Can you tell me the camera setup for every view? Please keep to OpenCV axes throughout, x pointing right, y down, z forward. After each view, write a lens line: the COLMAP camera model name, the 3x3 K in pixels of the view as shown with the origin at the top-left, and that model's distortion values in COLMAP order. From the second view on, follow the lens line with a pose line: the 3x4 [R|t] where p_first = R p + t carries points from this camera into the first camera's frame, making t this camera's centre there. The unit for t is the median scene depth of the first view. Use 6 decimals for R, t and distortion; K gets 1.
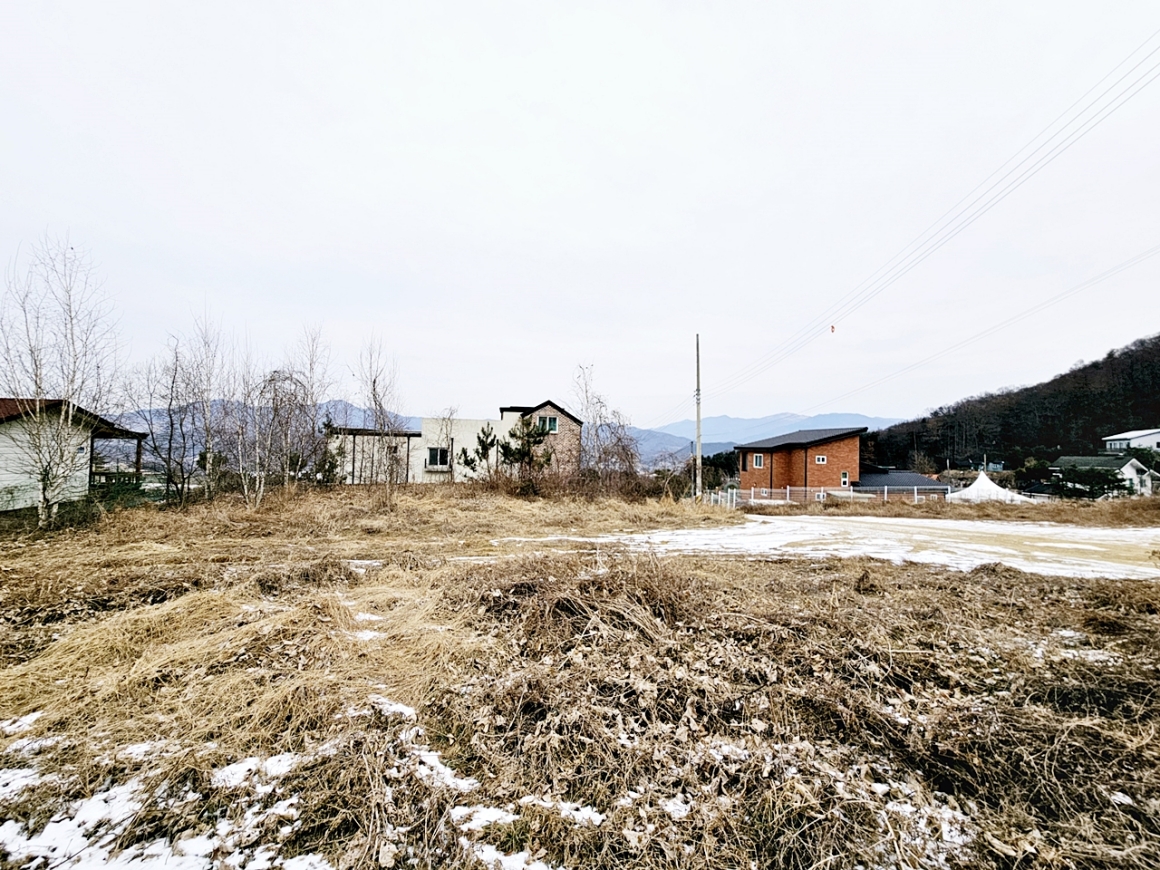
lens RADIAL K [[472.0, 0, 579.4], [0, 472.0, 434.1], [0, 0, 1]] dist [-0.003013, 0.001494]
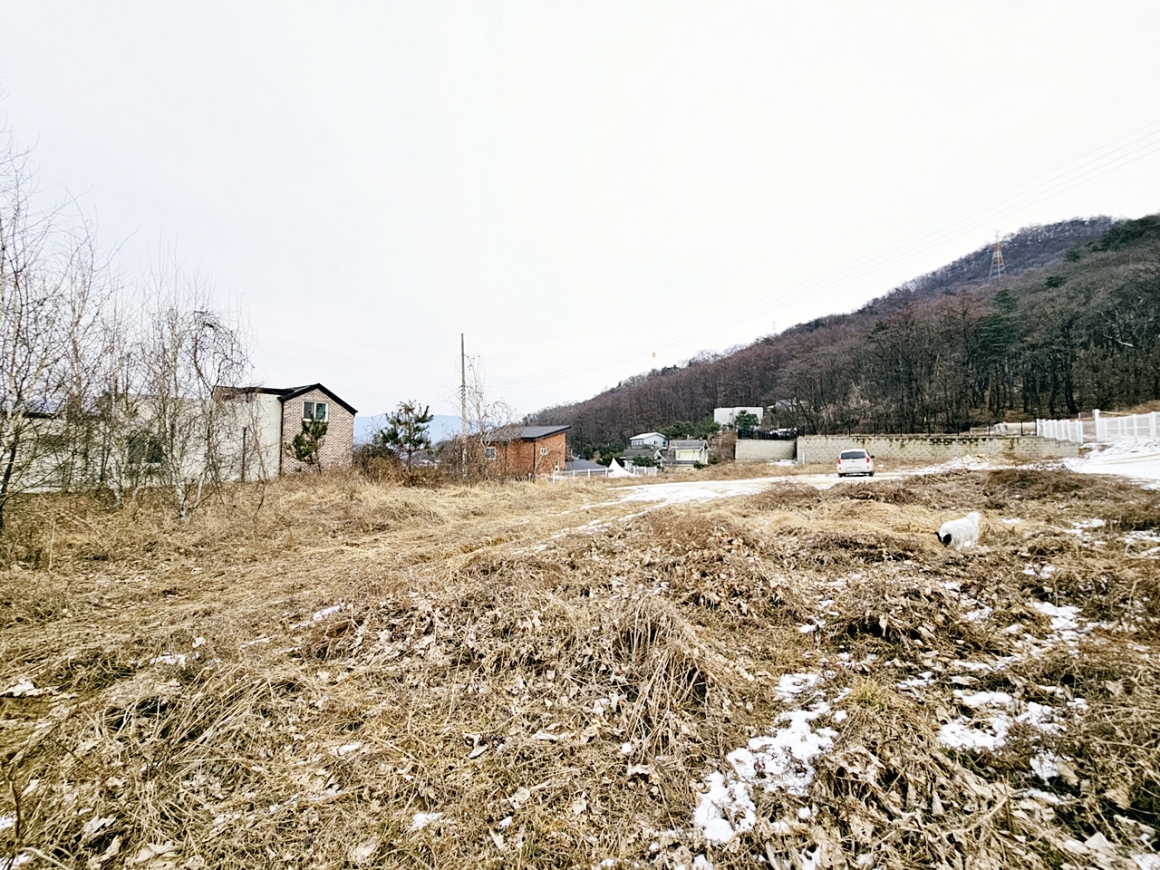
lens RADIAL K [[472.0, 0, 579.9], [0, 472.0, 435.0], [0, 0, 1]] dist [-0.003013, 0.001494]
pose [[0.706877, 0.013285, 0.707211, -1.963318], [-0.015374, 0.999876, -0.003416, 0.100121], [-0.707169, -0.008459, 0.706994, 0.385867]]
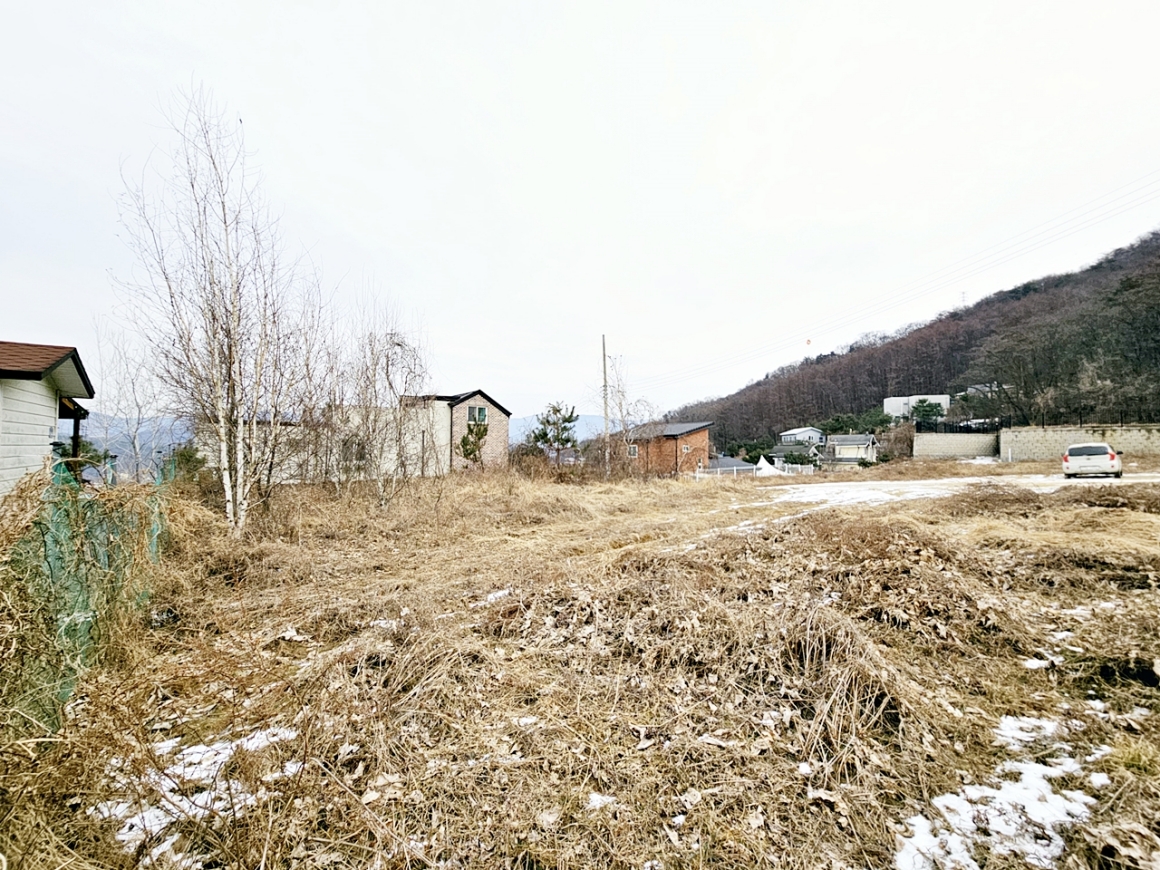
lens RADIAL K [[472.0, 0, 579.7], [0, 472.0, 433.1], [0, 0, 1]] dist [-0.003013, 0.001494]
pose [[0.882388, -0.001330, 0.470521, -1.975769], [0.001800, 0.999998, -0.000548, 0.099971], [-0.470519, 0.001331, 0.882389, 0.392648]]
